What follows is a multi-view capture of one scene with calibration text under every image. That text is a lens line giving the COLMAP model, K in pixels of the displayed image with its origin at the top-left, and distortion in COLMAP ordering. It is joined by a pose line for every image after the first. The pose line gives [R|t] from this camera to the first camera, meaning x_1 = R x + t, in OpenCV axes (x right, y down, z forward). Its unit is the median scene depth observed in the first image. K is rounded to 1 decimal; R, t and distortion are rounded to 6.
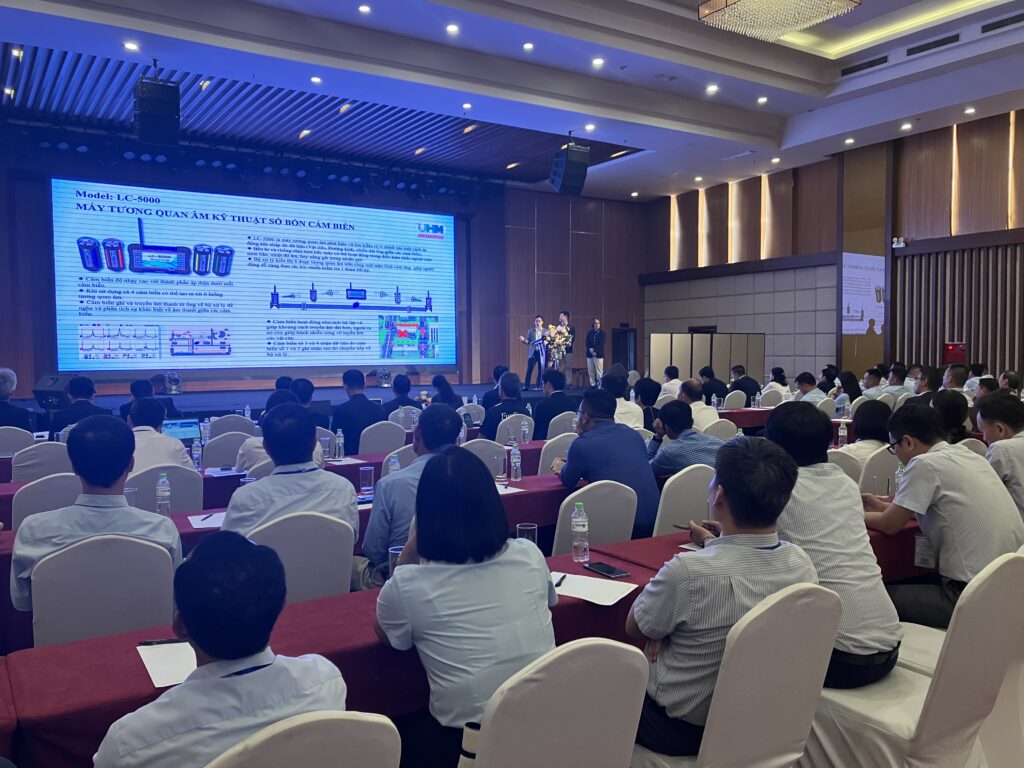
lens RADIAL K [[846.9, 0, 511.3], [0, 846.9, 398.6], [0, 0, 1]] dist [-0.005906, -0.006333]
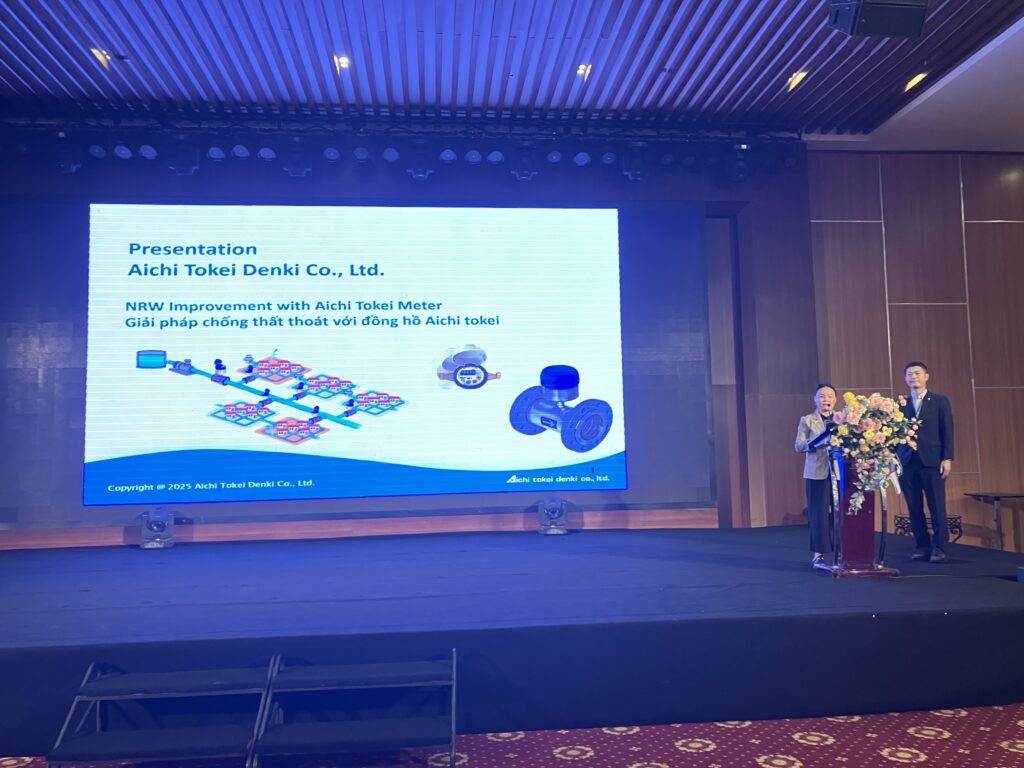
lens RADIAL K [[845.1, 0, 512.0], [0, 845.1, 384.0], [0, 0, 1]] dist [0.000883, -0.005796]
pose [[0.882429, -0.054648, -0.467260, 0.076532], [-0.011141, 0.990524, -0.136886, -0.033893], [0.470313, 0.125998, 0.873459, 0.528767]]
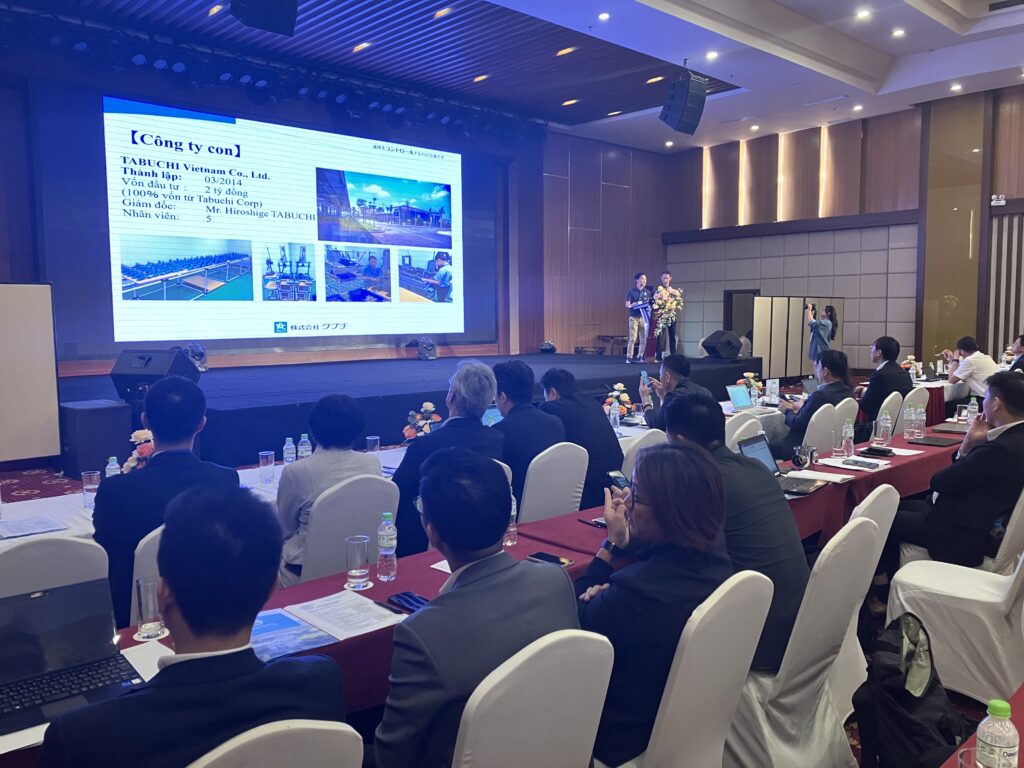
lens RADIAL K [[845.1, 0, 512.0], [0, 845.1, 384.0], [0, 0, 1]] dist [0.000883, -0.005796]
pose [[0.984821, -0.014388, 0.172976, -0.217000], [0.010322, 0.999649, 0.024380, -0.008863], [-0.173267, -0.022225, 0.984624, 0.155357]]
